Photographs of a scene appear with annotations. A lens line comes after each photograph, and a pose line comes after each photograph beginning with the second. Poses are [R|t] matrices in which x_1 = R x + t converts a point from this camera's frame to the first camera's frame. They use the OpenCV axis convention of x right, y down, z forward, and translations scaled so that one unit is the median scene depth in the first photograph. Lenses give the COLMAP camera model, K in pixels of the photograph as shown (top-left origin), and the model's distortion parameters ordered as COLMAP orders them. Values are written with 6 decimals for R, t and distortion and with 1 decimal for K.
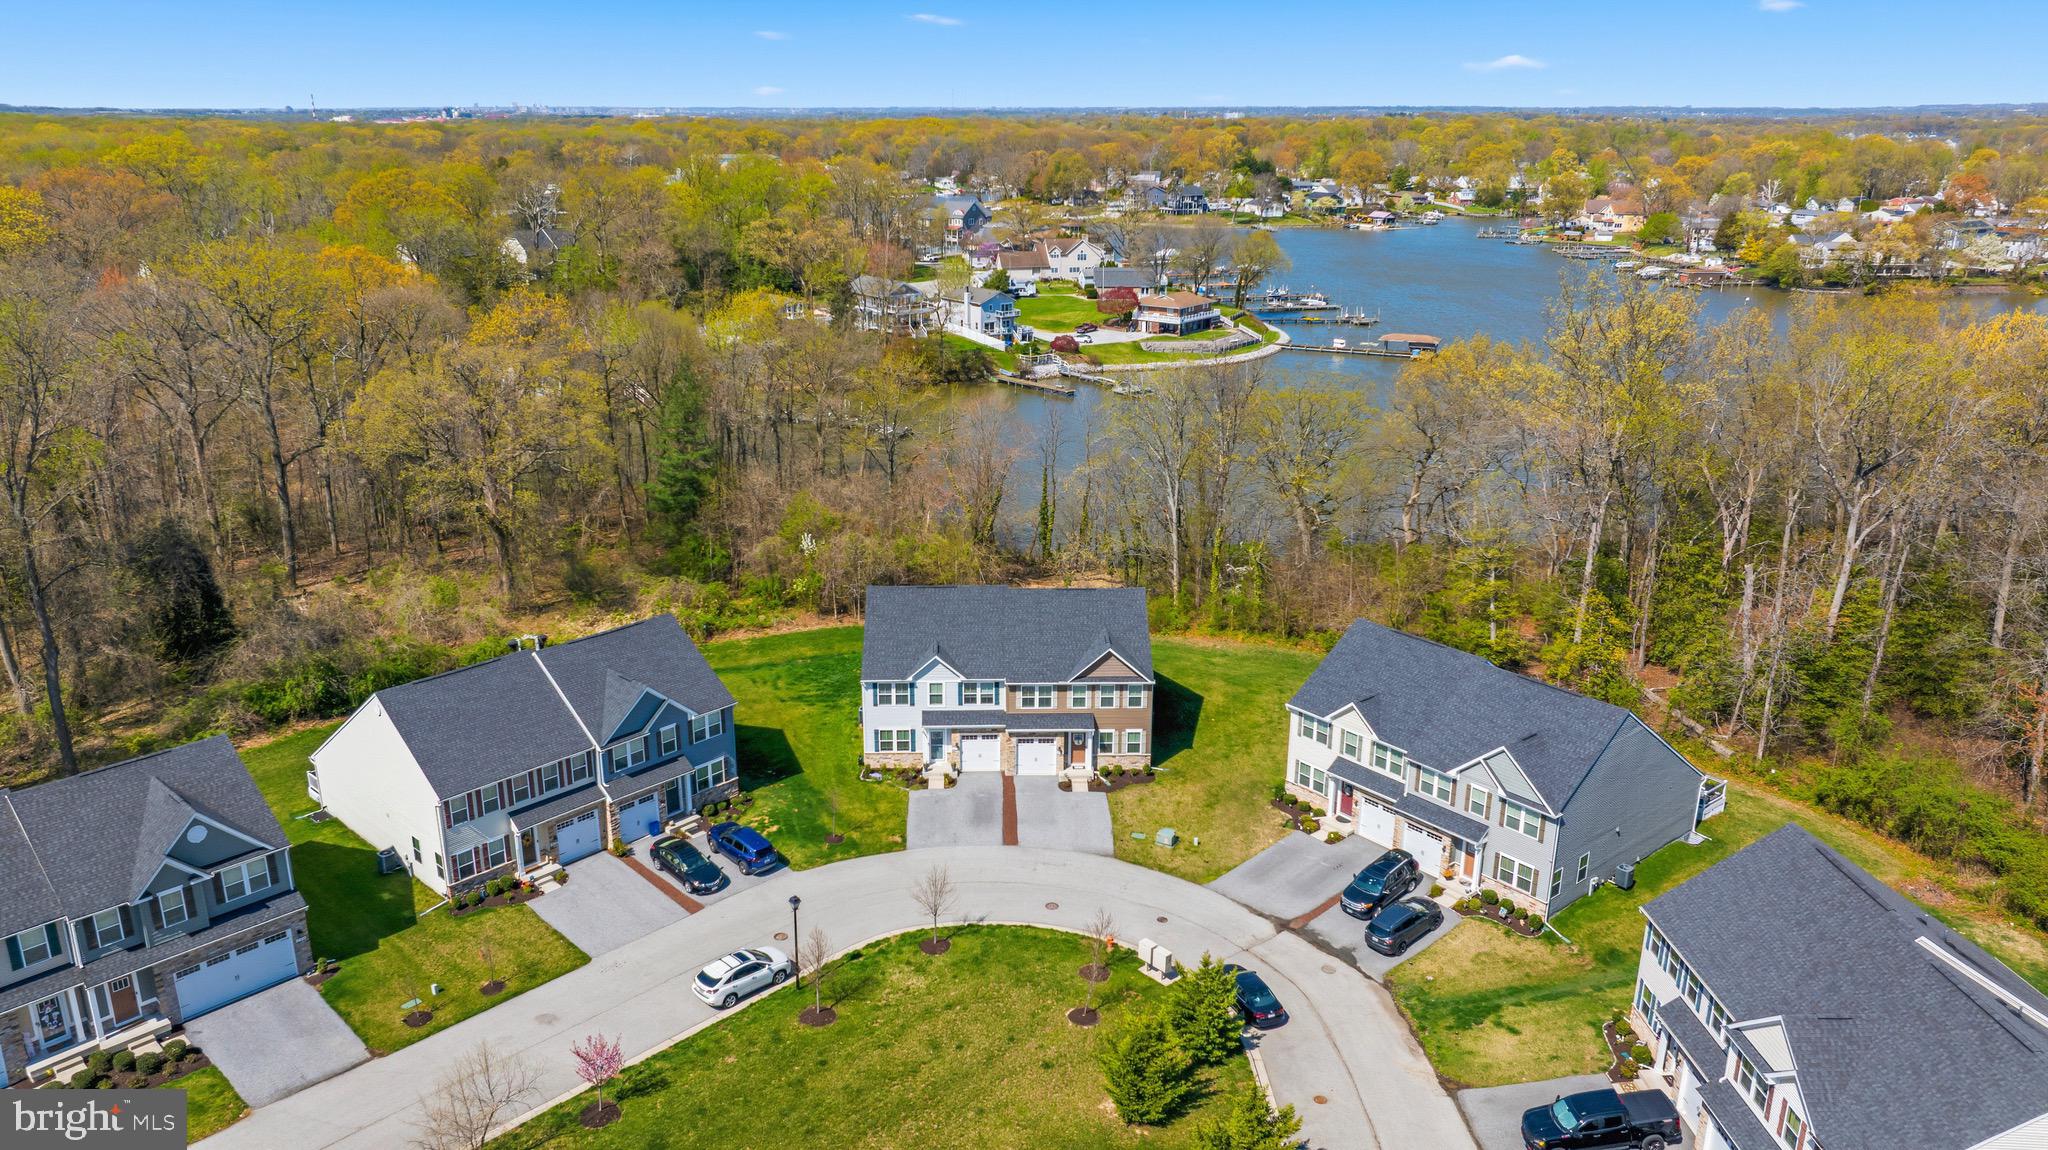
lens RADIAL K [[1438.6, 0, 1024.0], [0, 1438.6, 575.0], [0, 0, 1]] dist [-0.019461, -0.006000]
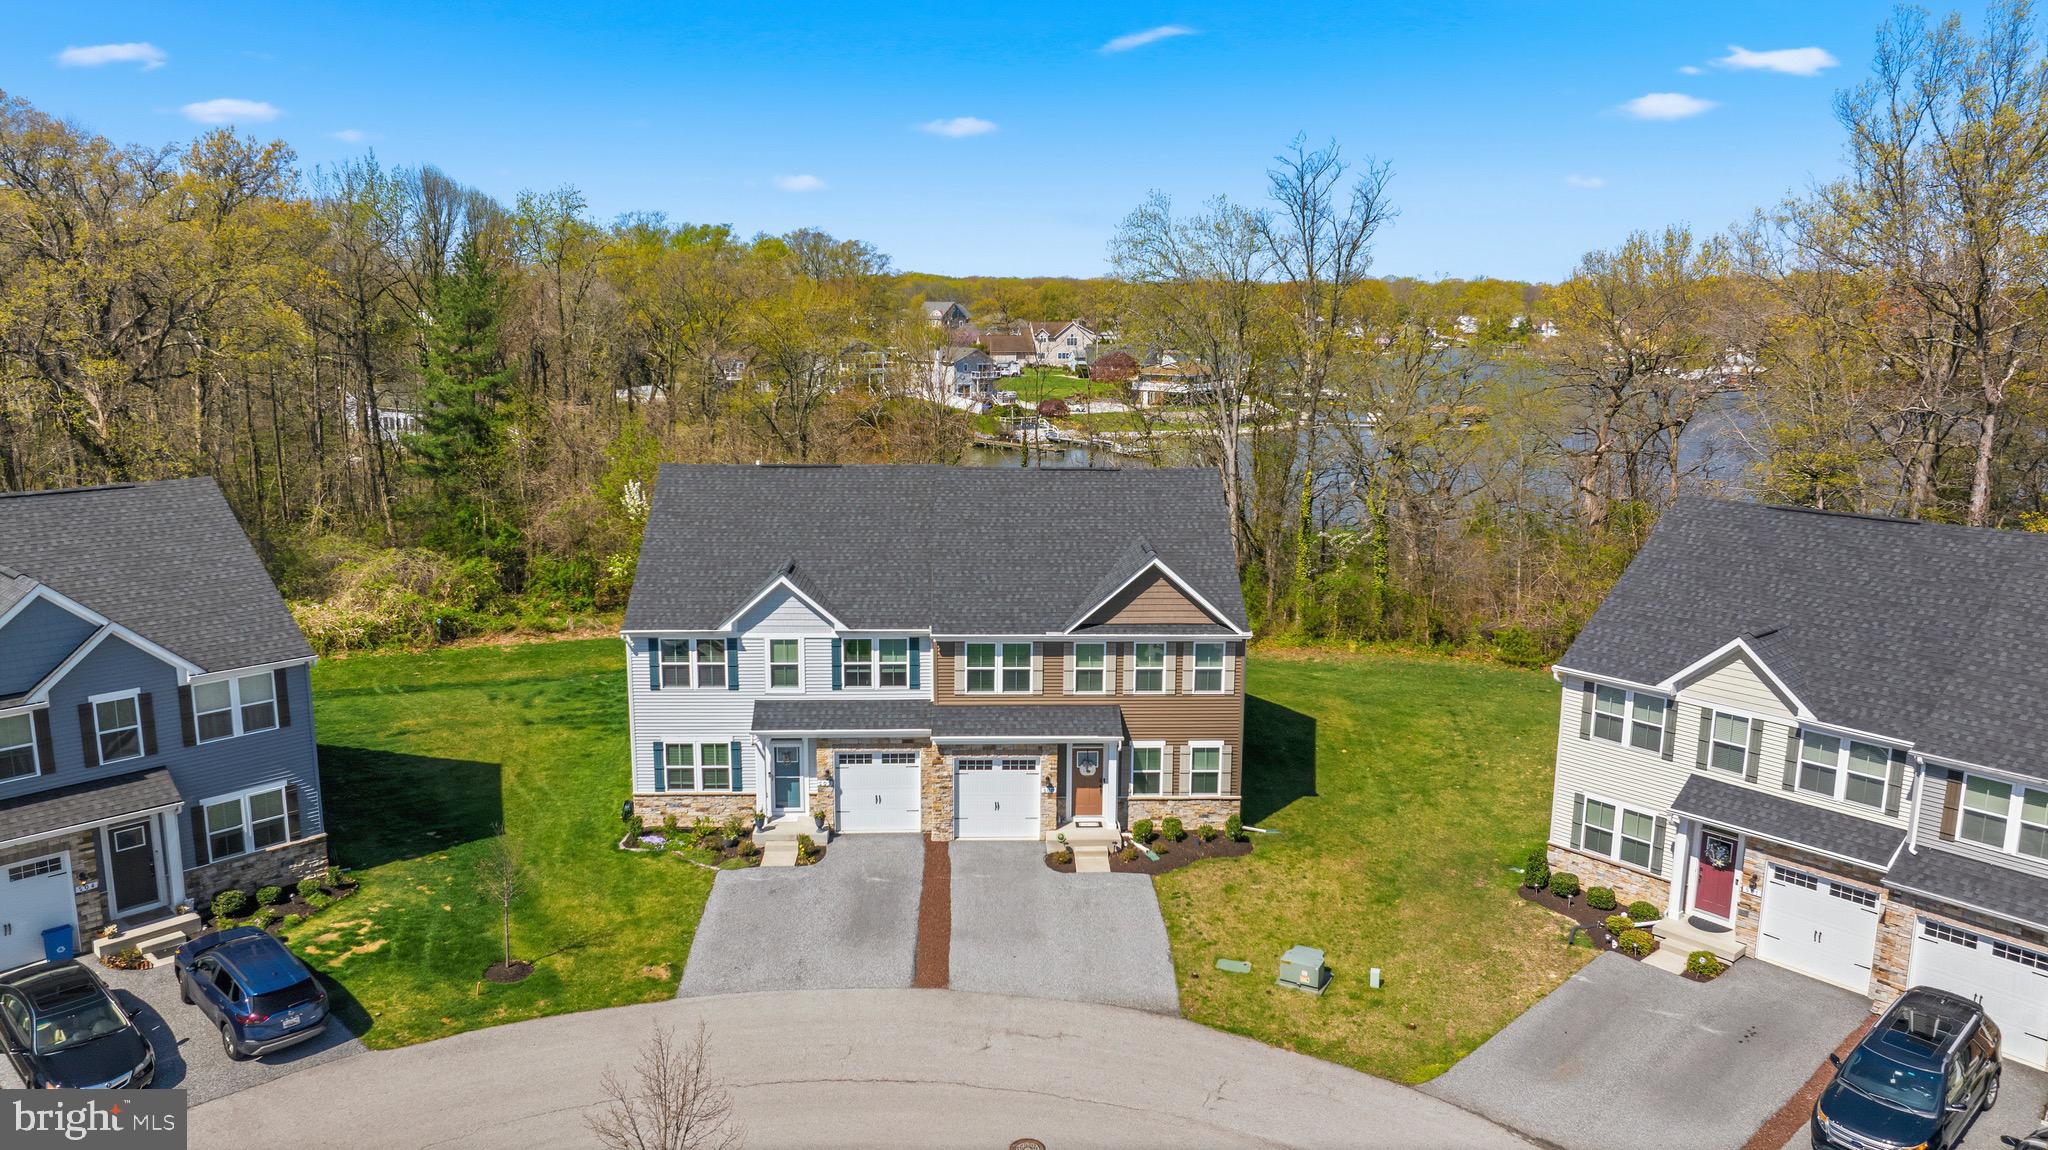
lens RADIAL K [[1438.6, 0, 1024.0], [0, 1438.6, 575.0], [0, 0, 1]] dist [-0.019461, -0.006000]
pose [[0.999964, 0.001596, 0.008334, 0.013134], [-0.000587, 0.992806, -0.119731, 0.110455], [-0.008465, 0.119722, 0.992771, 0.531141]]
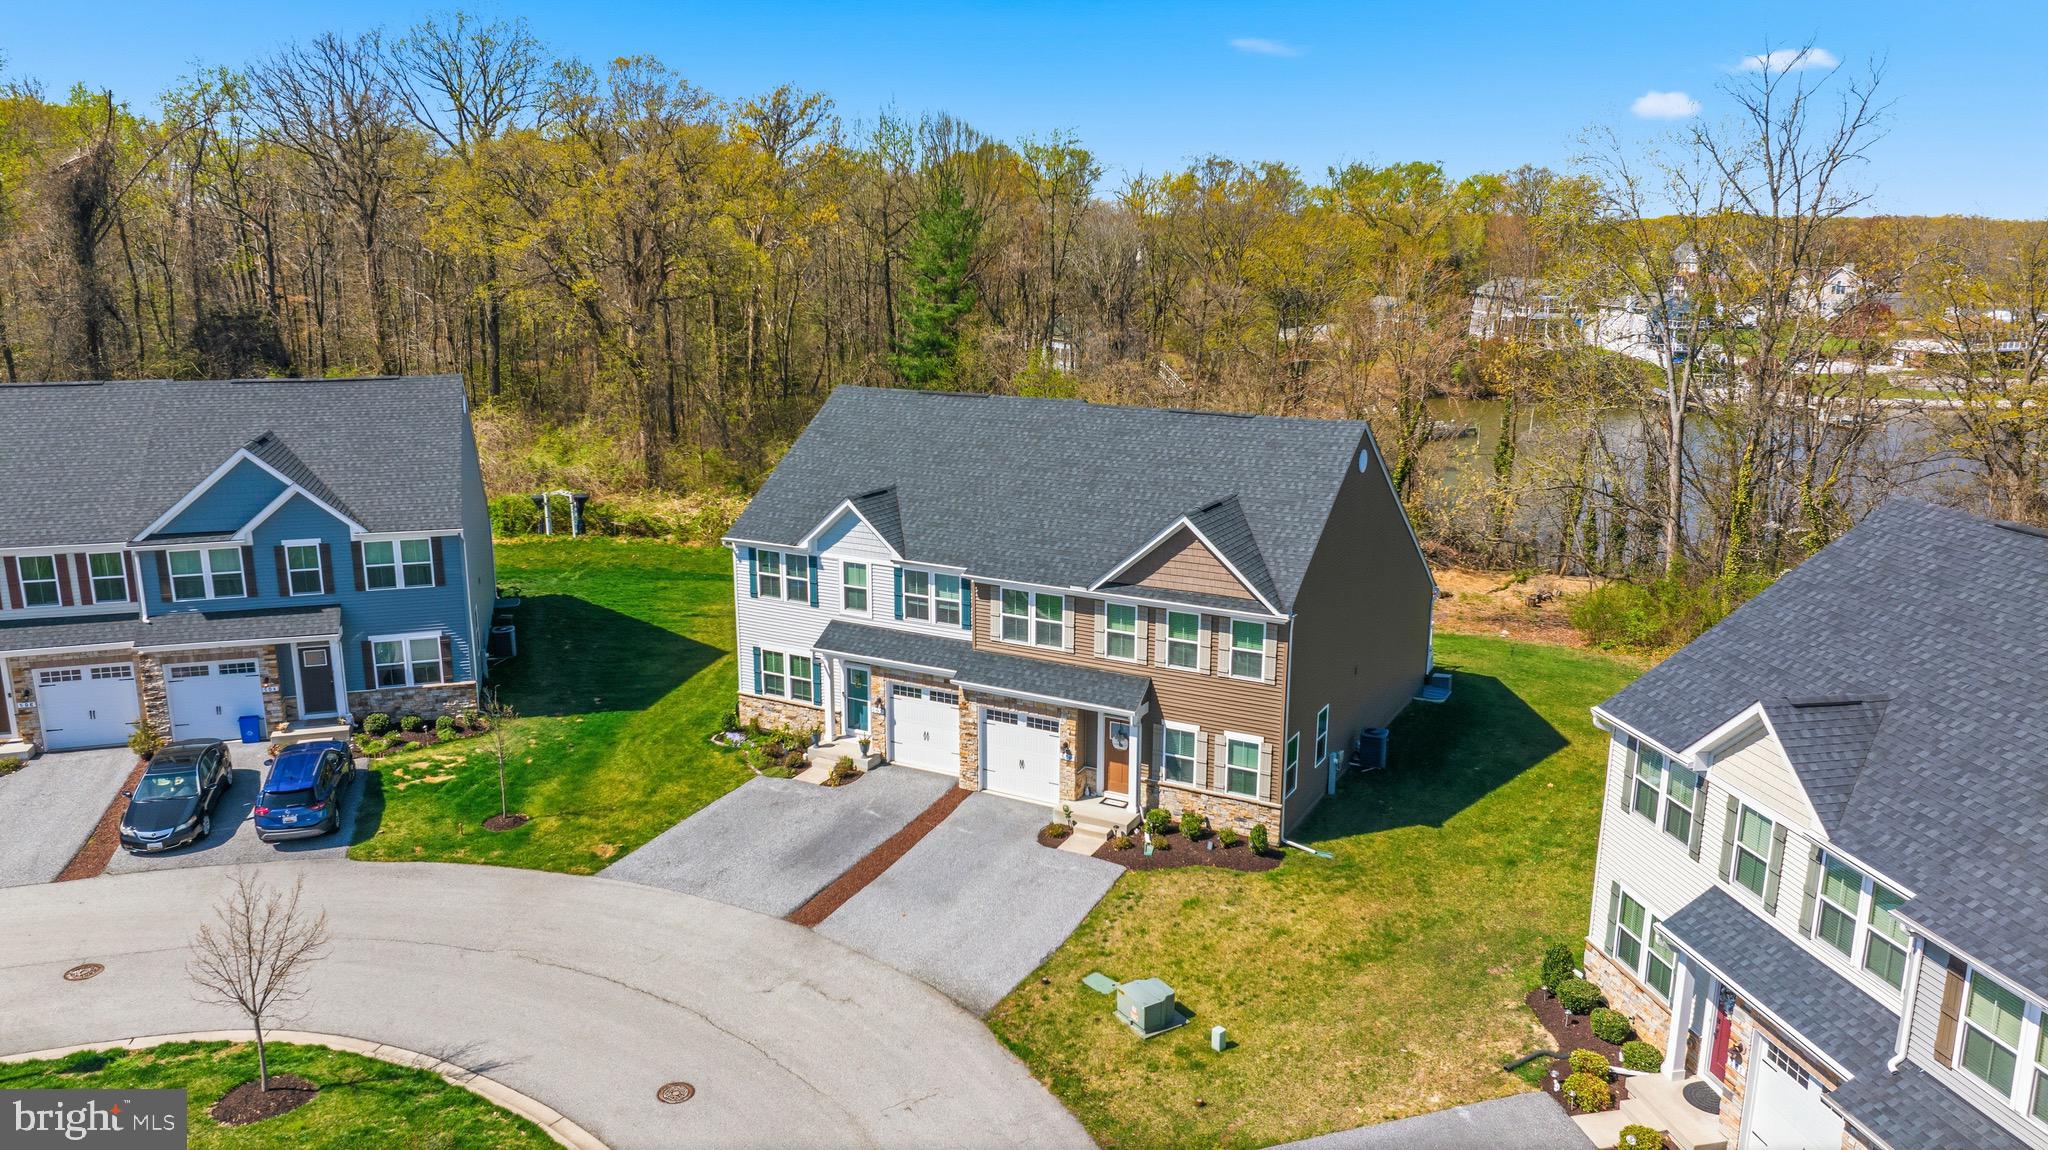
lens RADIAL K [[1438.6, 0, 1024.0], [0, 1438.6, 575.0], [0, 0, 1]] dist [-0.019461, -0.006000]
pose [[0.865078, 0.116167, -0.488002, 0.217685], [-0.154995, 0.987114, -0.039780, 0.089283], [0.477092, 0.110050, 0.871936, 0.615352]]
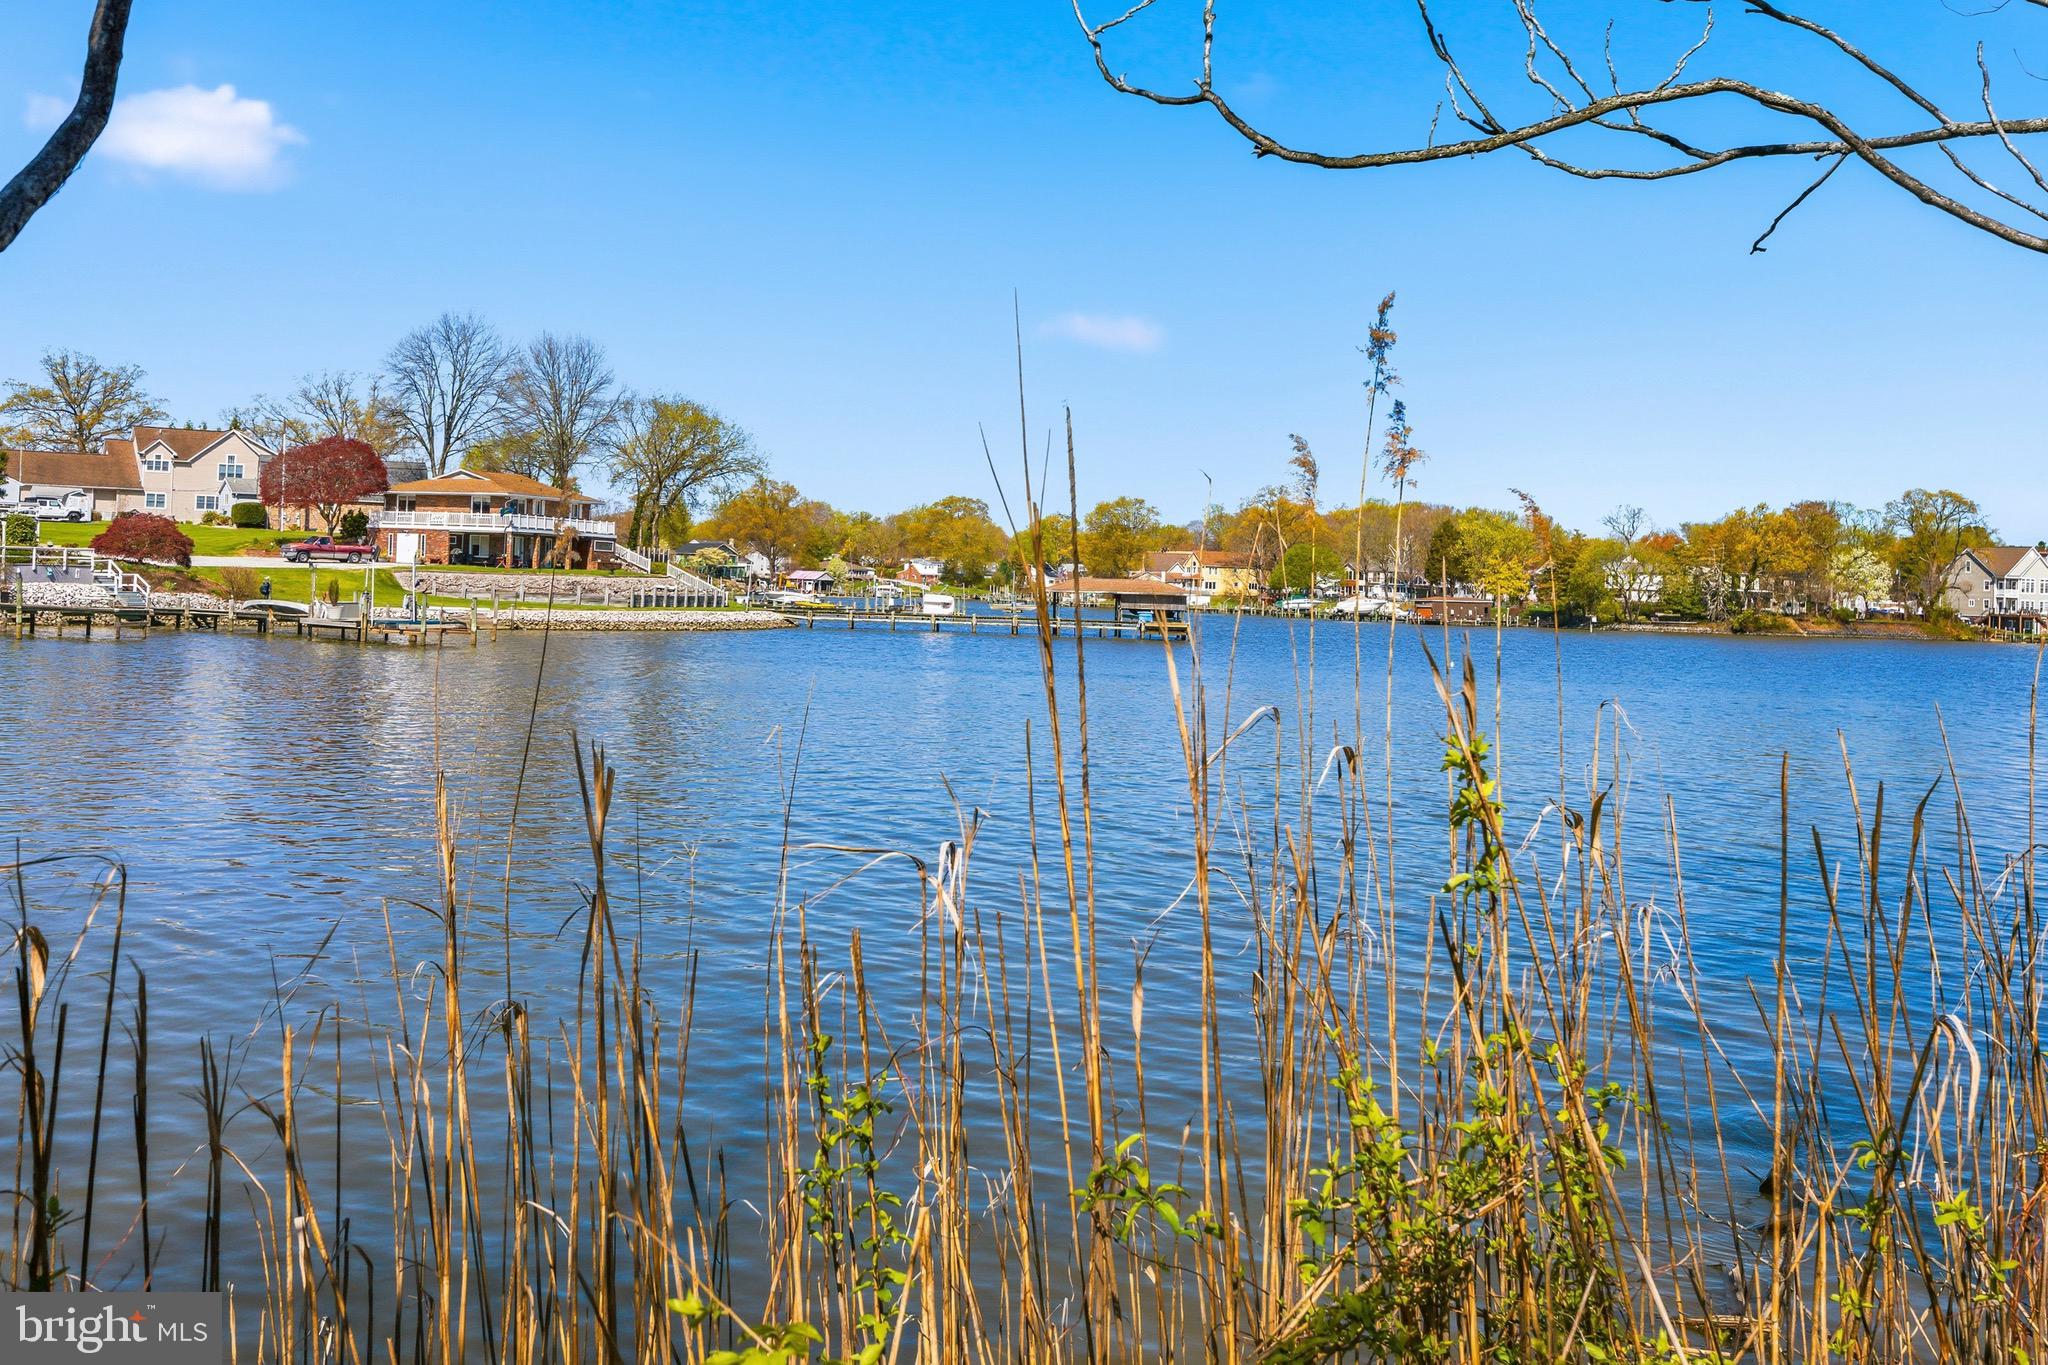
lens RADIAL K [[2068.0, 0, 1024.0], [0, 2068.0, 682.5], [0, 0, 1]] dist [-0.009577, -0.006072]
pose [[0.925578, 0.012106, 0.378363, 0.110417], [0.085708, 0.966833, -0.240598, -0.028042], [-0.368727, 0.255121, 0.893842, 1.645436]]
